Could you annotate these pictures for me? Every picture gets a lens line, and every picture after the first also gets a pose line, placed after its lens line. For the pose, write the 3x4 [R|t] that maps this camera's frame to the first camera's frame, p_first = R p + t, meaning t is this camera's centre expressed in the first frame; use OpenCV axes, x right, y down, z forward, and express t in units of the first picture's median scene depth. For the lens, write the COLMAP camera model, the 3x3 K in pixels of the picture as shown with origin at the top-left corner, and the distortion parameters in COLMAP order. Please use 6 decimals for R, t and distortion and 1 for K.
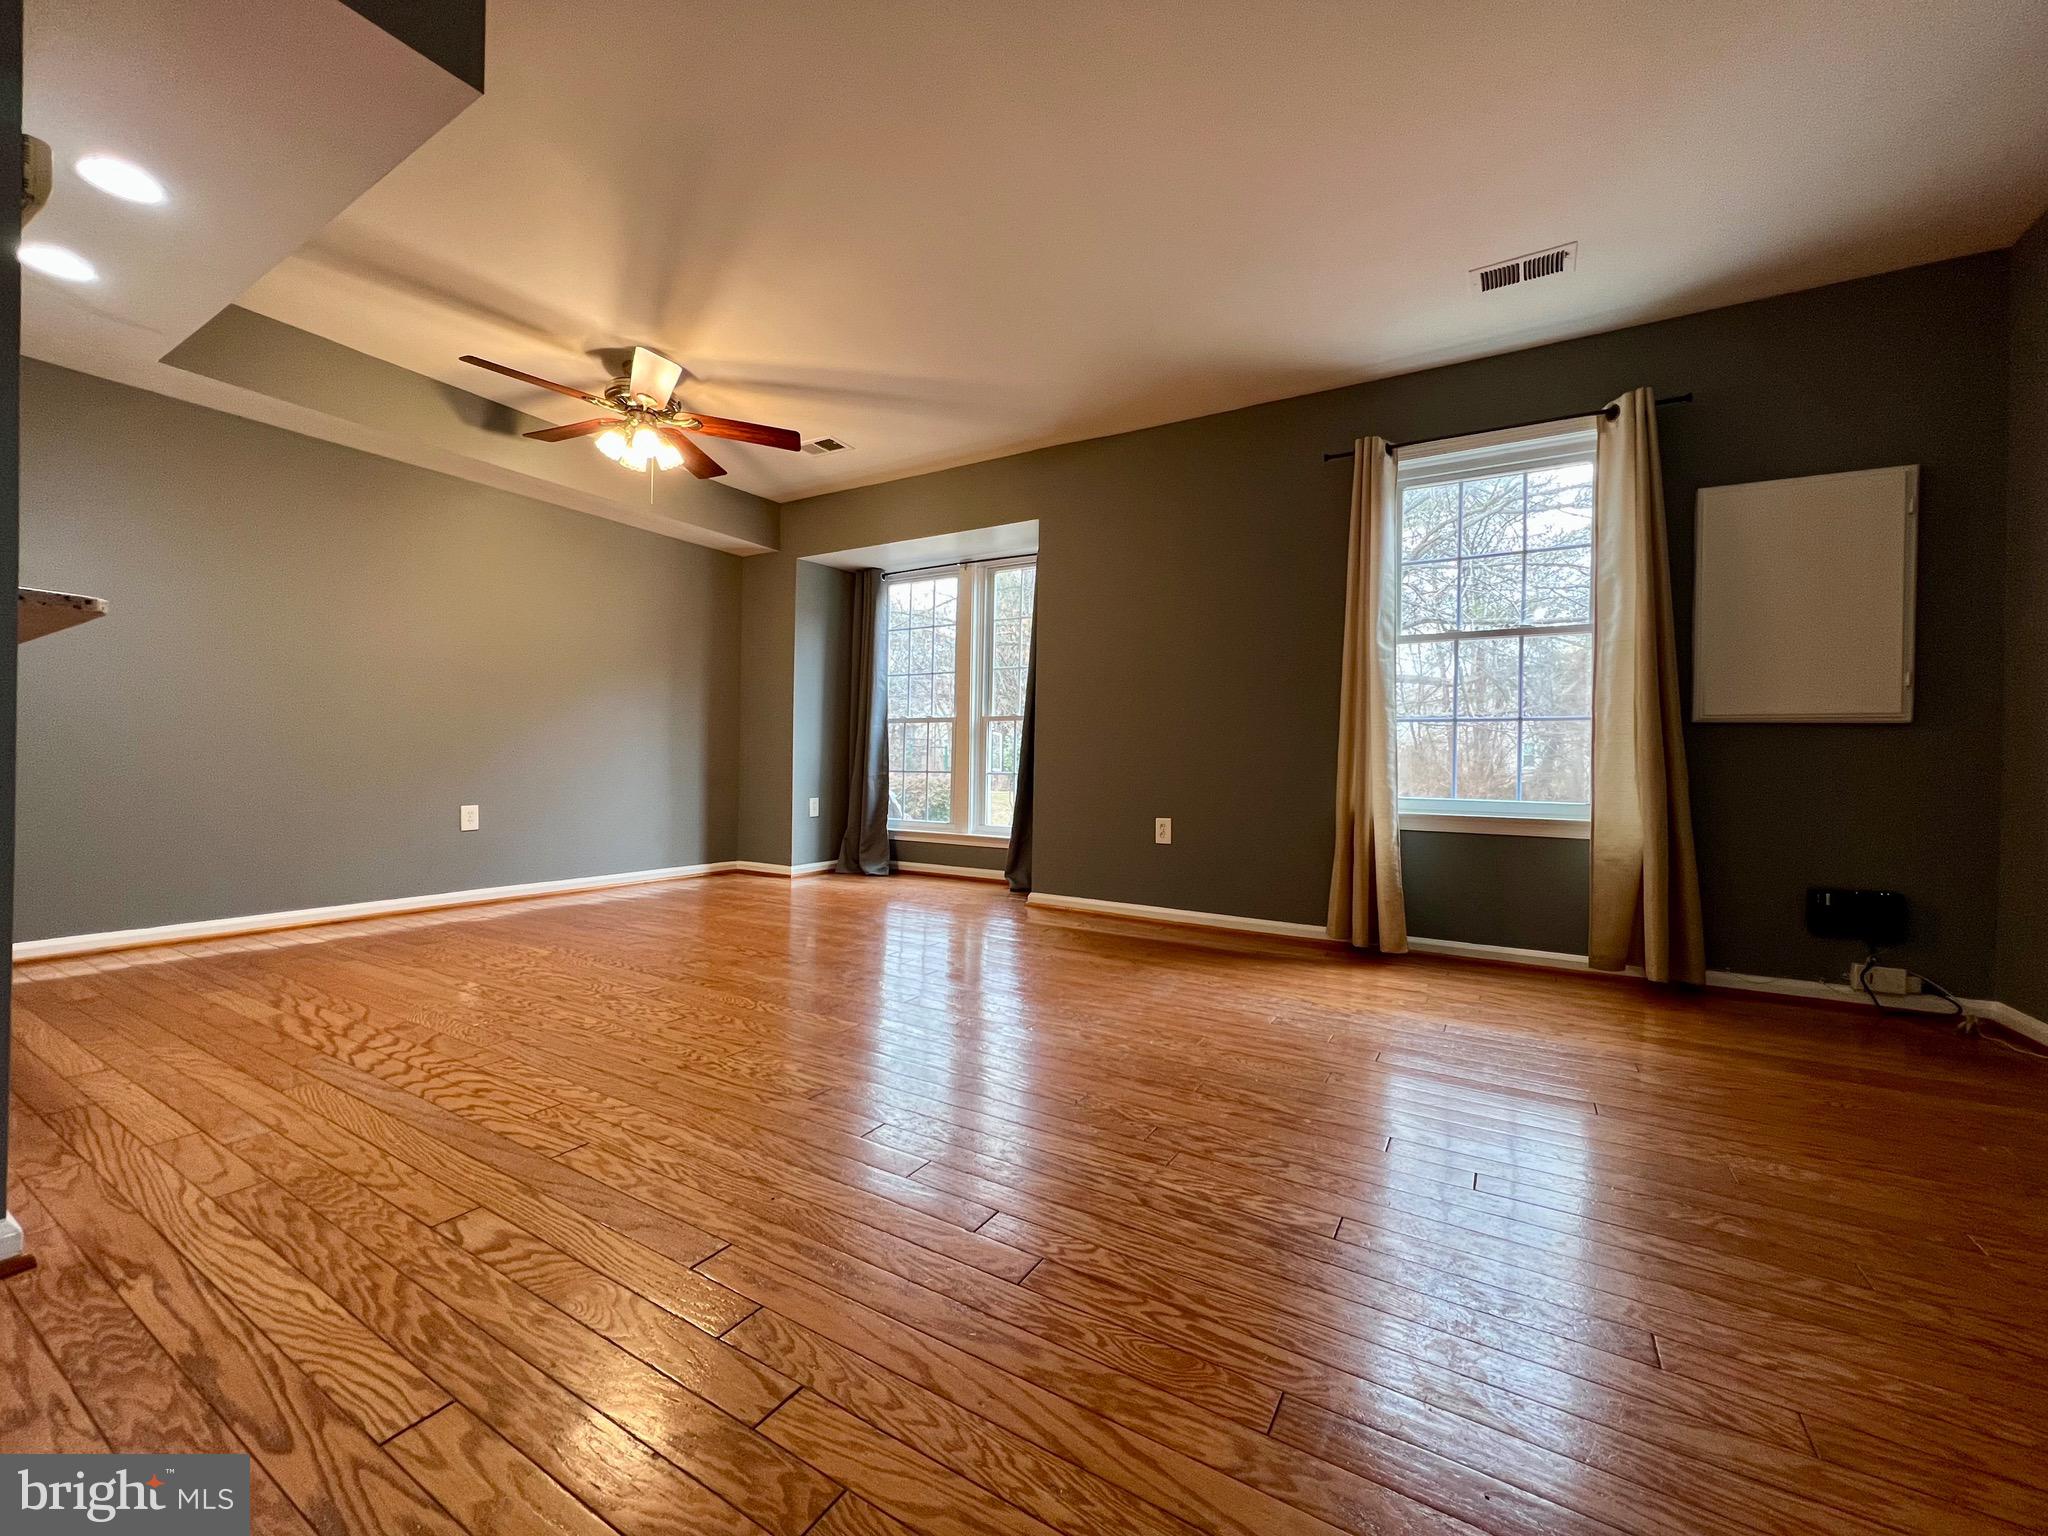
lens RADIAL K [[824.8, 0, 1019.5], [0, 824.8, 765.6], [0, 0, 1]] dist [-0.003178, 0.000718]
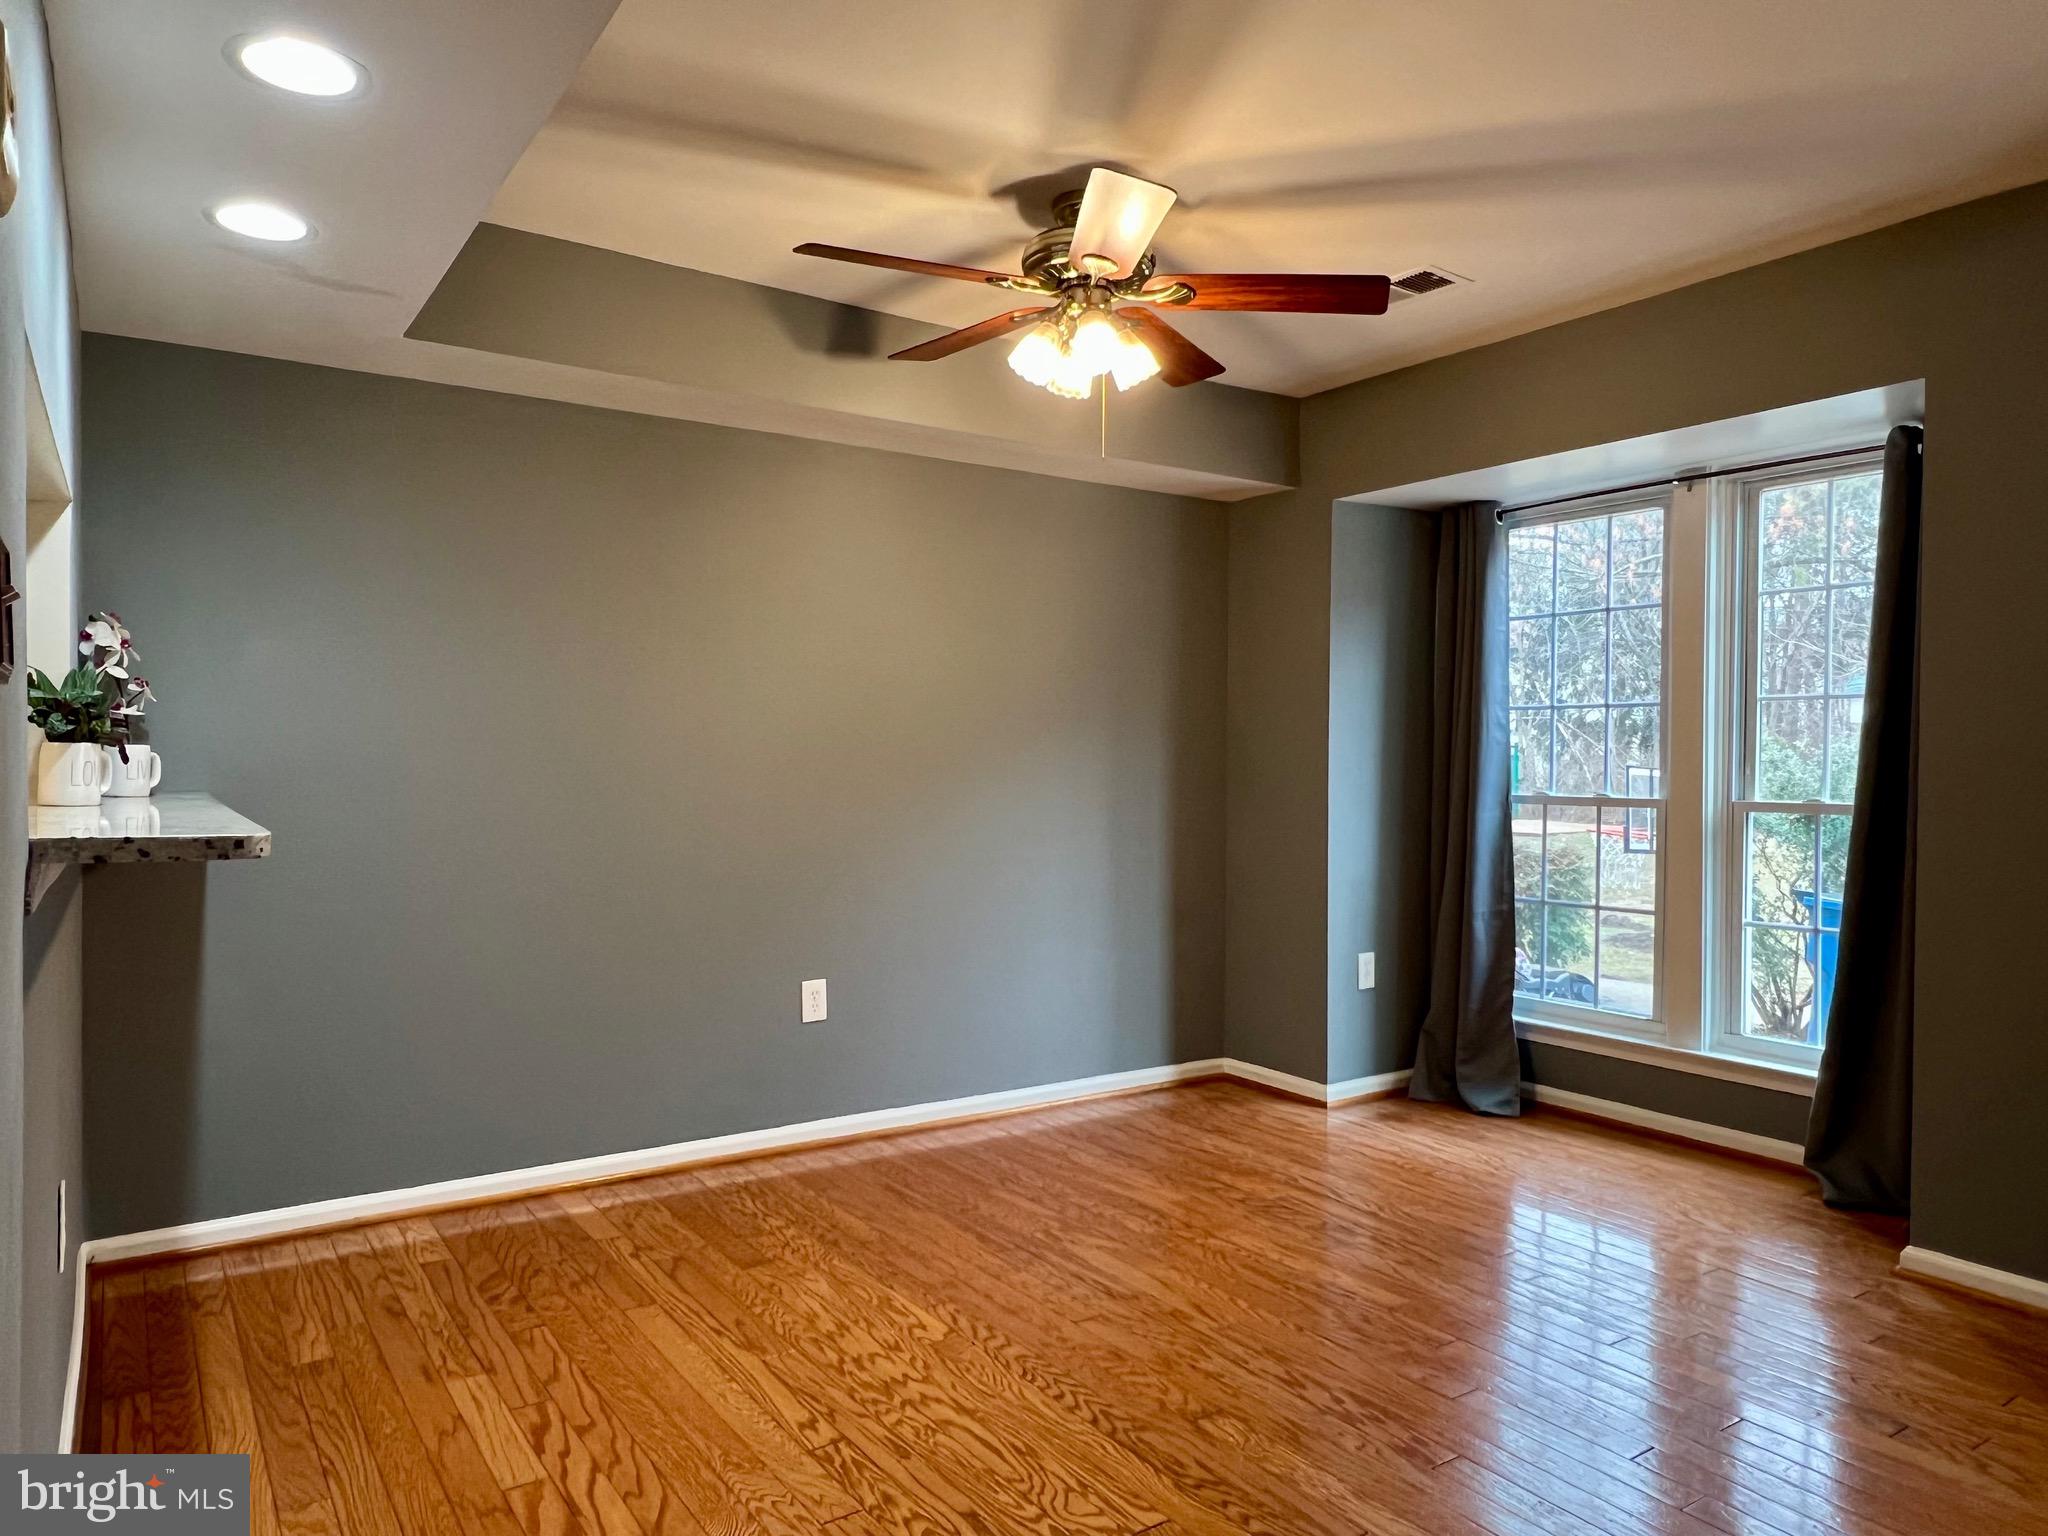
lens RADIAL K [[1345.8, 0, 1016.3], [0, 1345.8, 775.3], [0, 0, 1]] dist [-0.006495, 0.000324]
pose [[0.907147, -0.004415, -0.420791, -0.132846], [0.007561, 0.999955, 0.005809, -0.117140], [0.420746, -0.008452, 0.907139, 0.191877]]
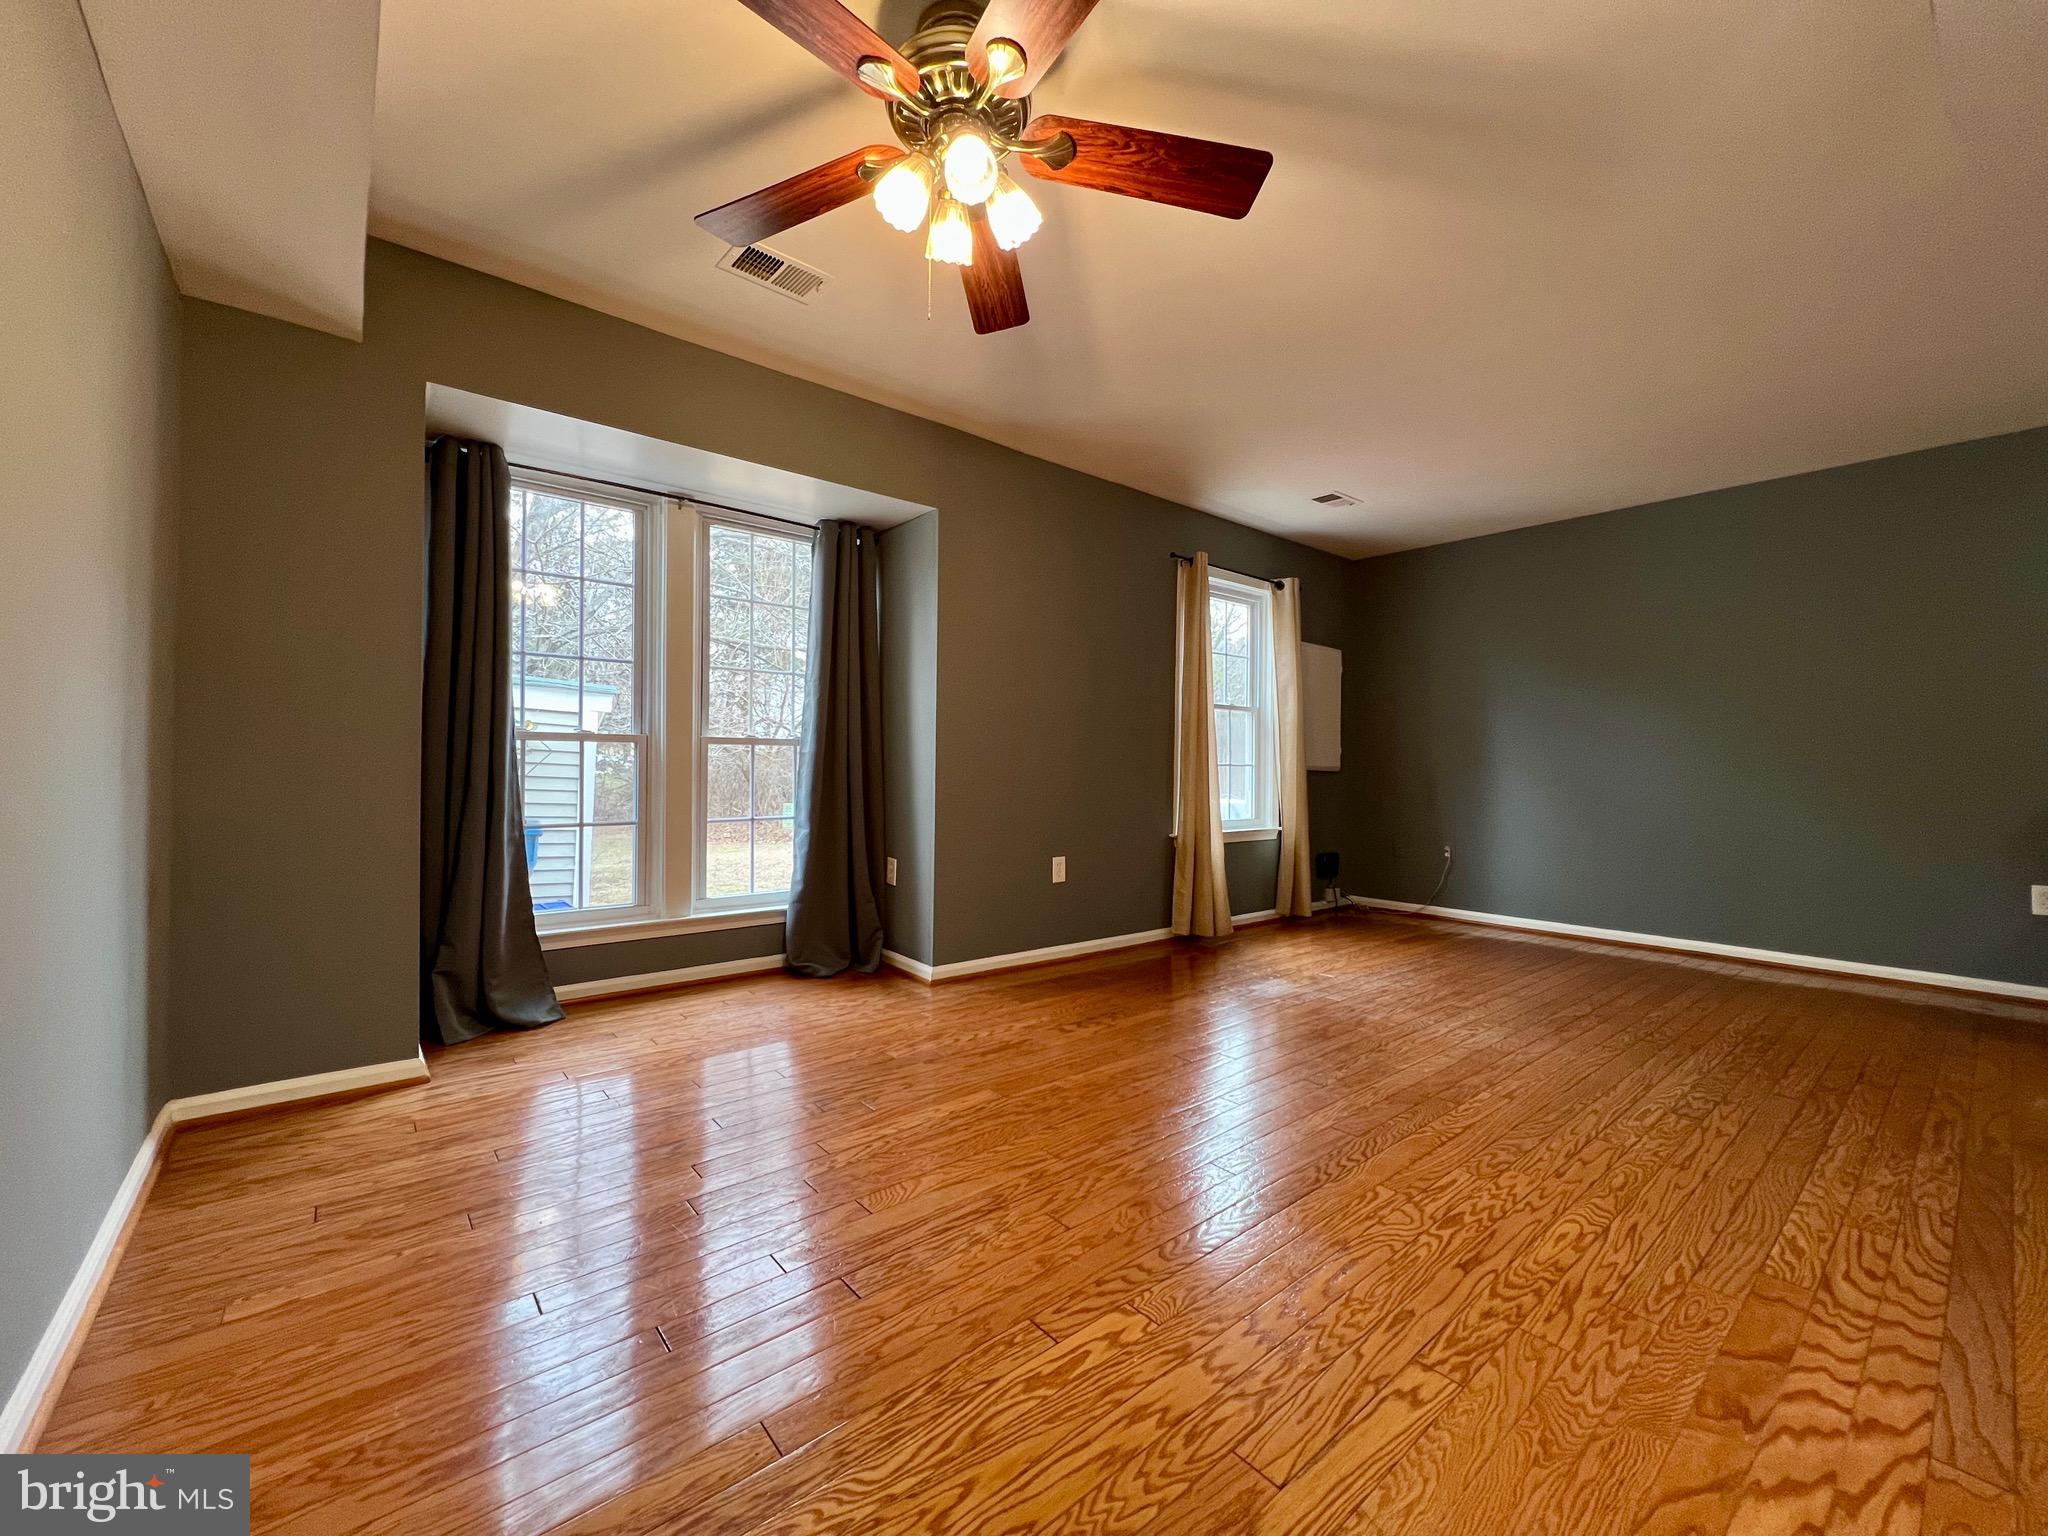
lens RADIAL K [[824.8, 0, 1020.1], [0, 824.8, 767.6], [0, 0, 1]] dist [-0.003178, 0.000718]
pose [[0.328458, -0.012044, 0.944442, -0.845554], [-0.002403, 0.999905, 0.013587, -0.063039], [-0.944516, -0.006732, 0.328397, 0.762154]]
